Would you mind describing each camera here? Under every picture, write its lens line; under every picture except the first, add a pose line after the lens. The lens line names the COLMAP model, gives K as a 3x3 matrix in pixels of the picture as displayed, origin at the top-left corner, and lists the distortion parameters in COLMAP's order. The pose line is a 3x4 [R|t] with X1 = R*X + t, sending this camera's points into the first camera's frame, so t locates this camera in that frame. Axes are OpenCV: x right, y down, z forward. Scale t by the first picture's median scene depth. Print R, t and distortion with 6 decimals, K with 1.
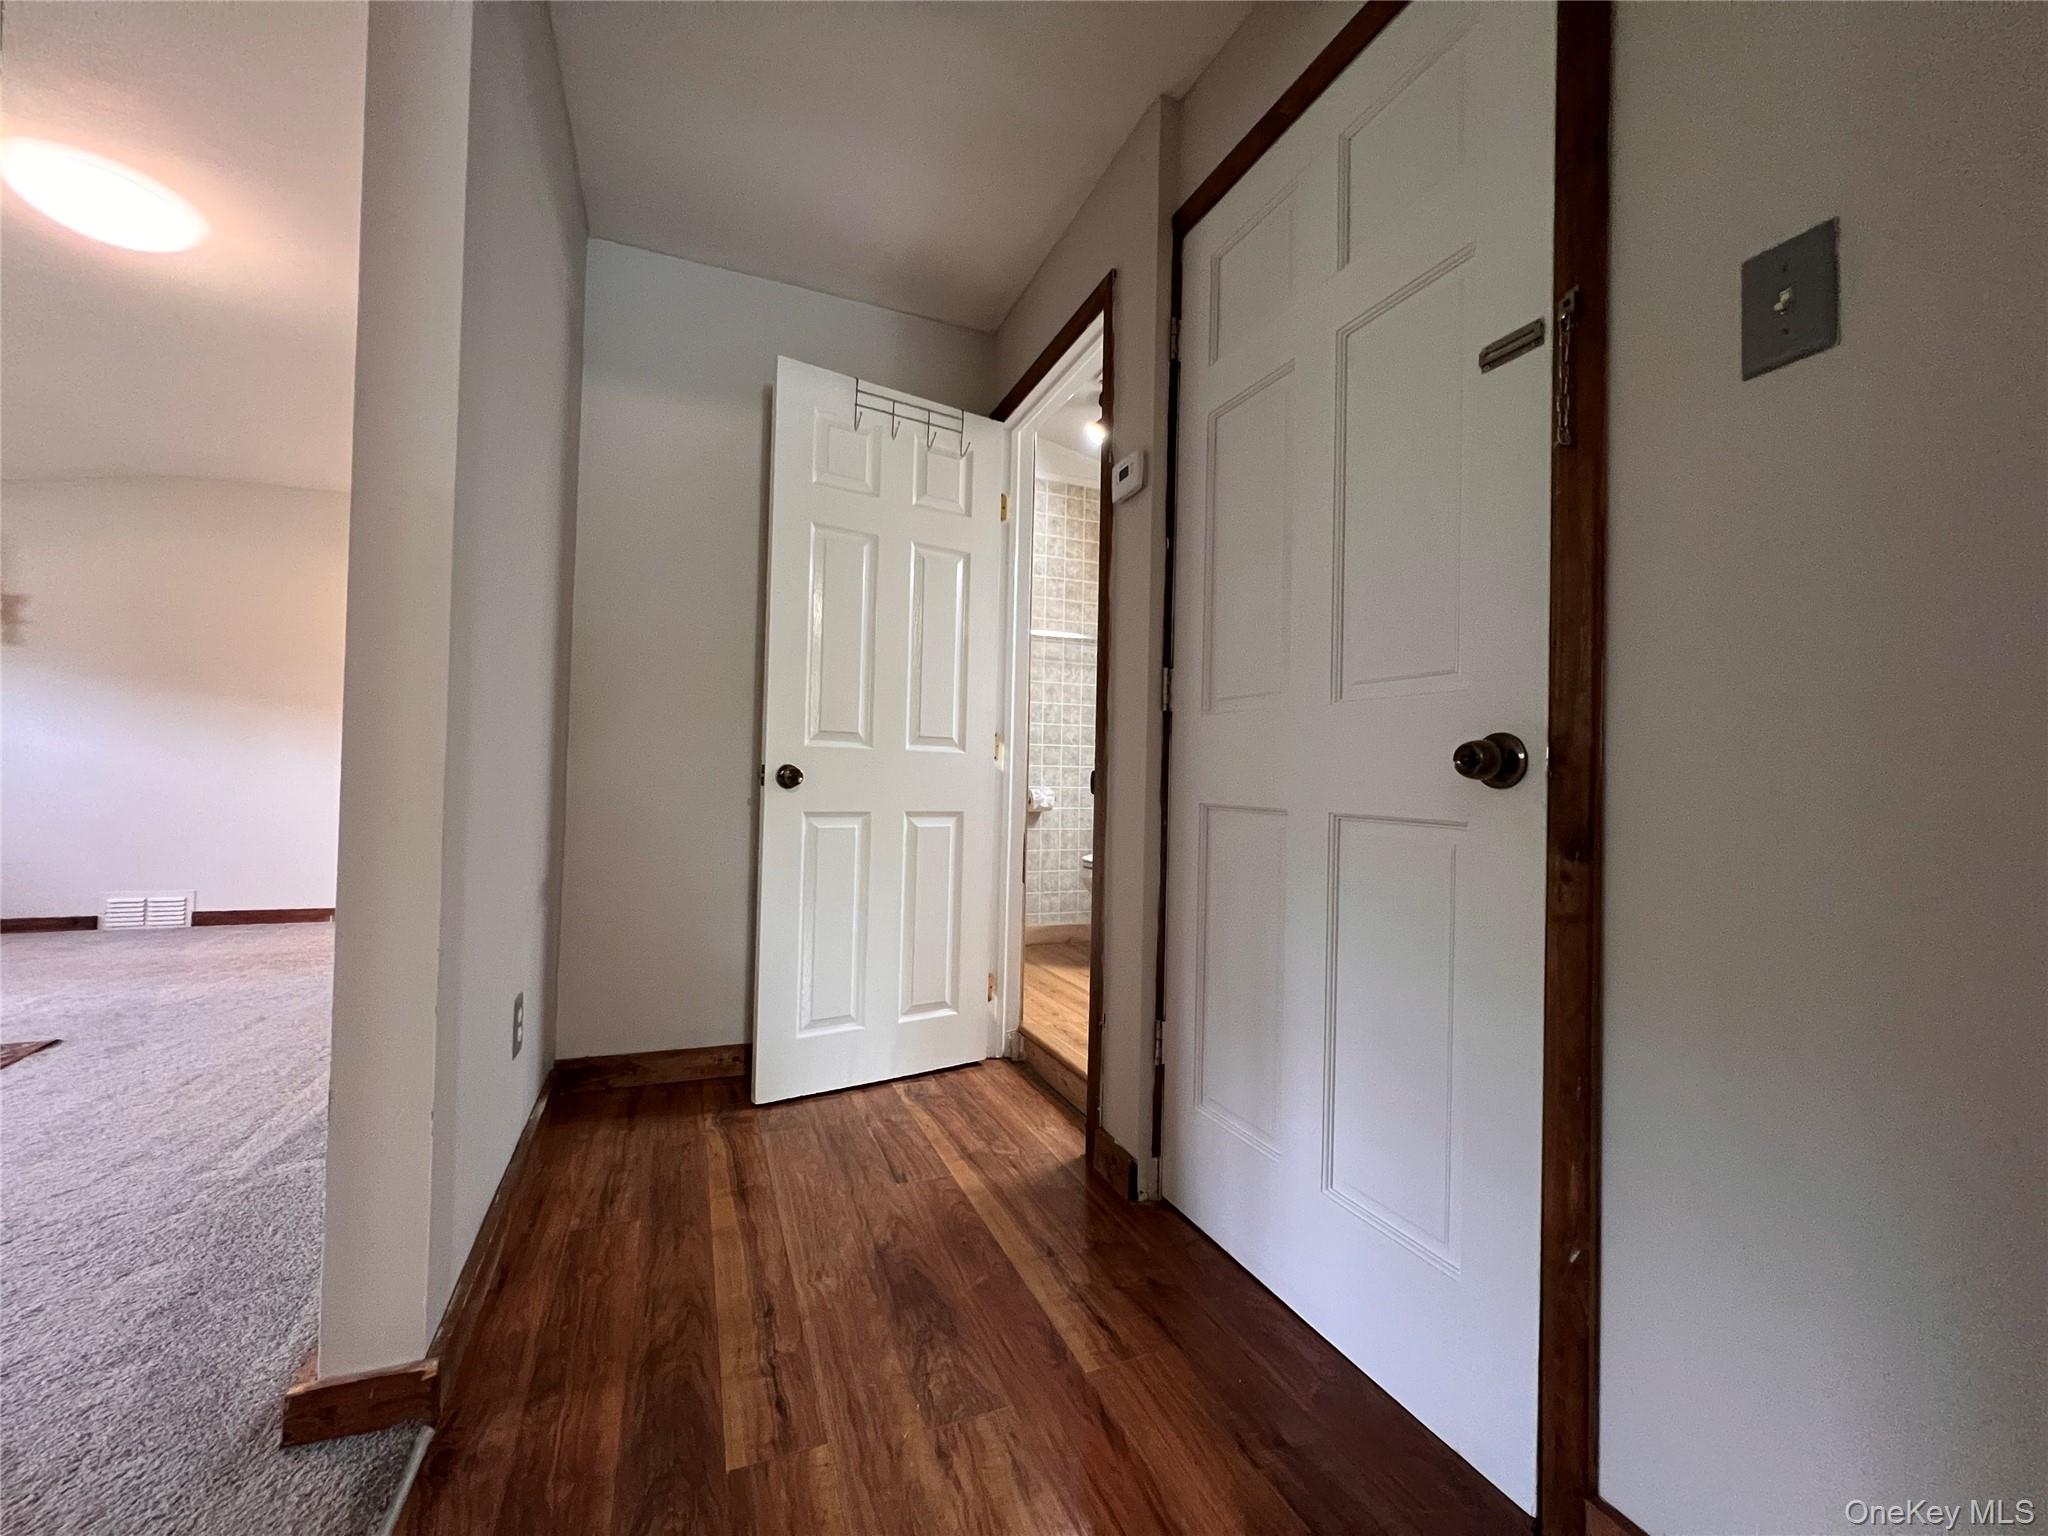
lens RADIAL K [[822.6, 0, 1025.4], [0, 822.6, 767.0], [0, 0, 1]] dist [-0.001275, 0.000222]
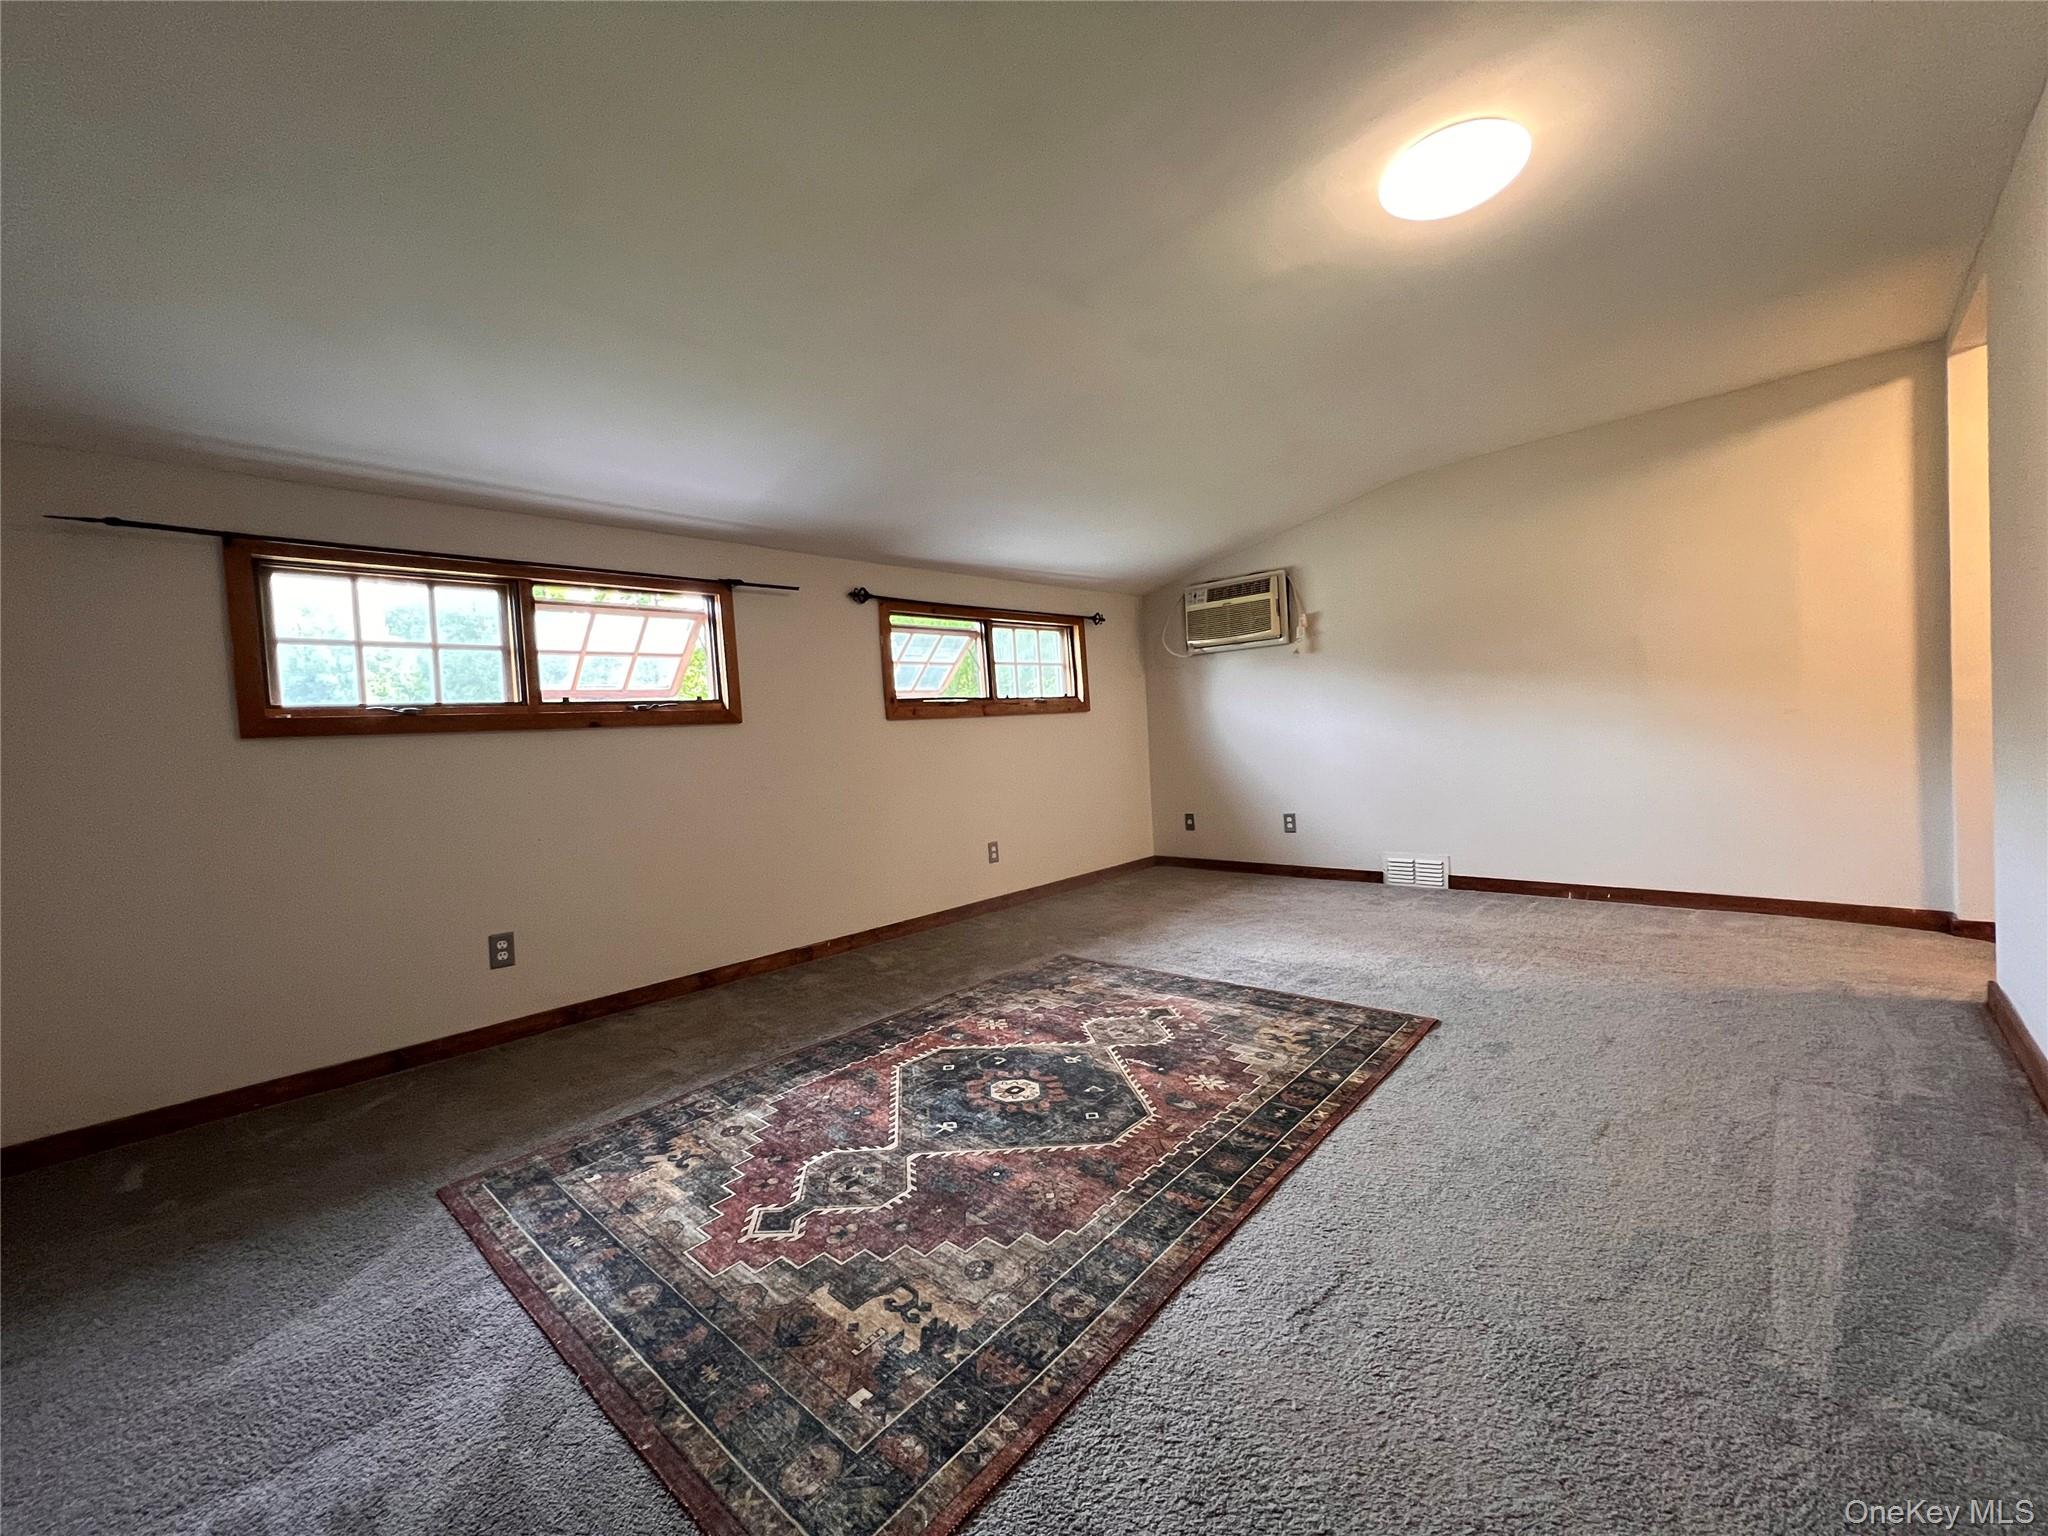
lens RADIAL K [[822.6, 0, 1025.4], [0, 822.6, 767.0], [0, 0, 1]] dist [-0.001275, 0.000222]
pose [[0.404270, -0.011654, -0.914566, -0.253529], [0.081741, 0.996378, 0.023436, -0.039196], [0.910980, -0.084232, 0.403758, 0.066611]]
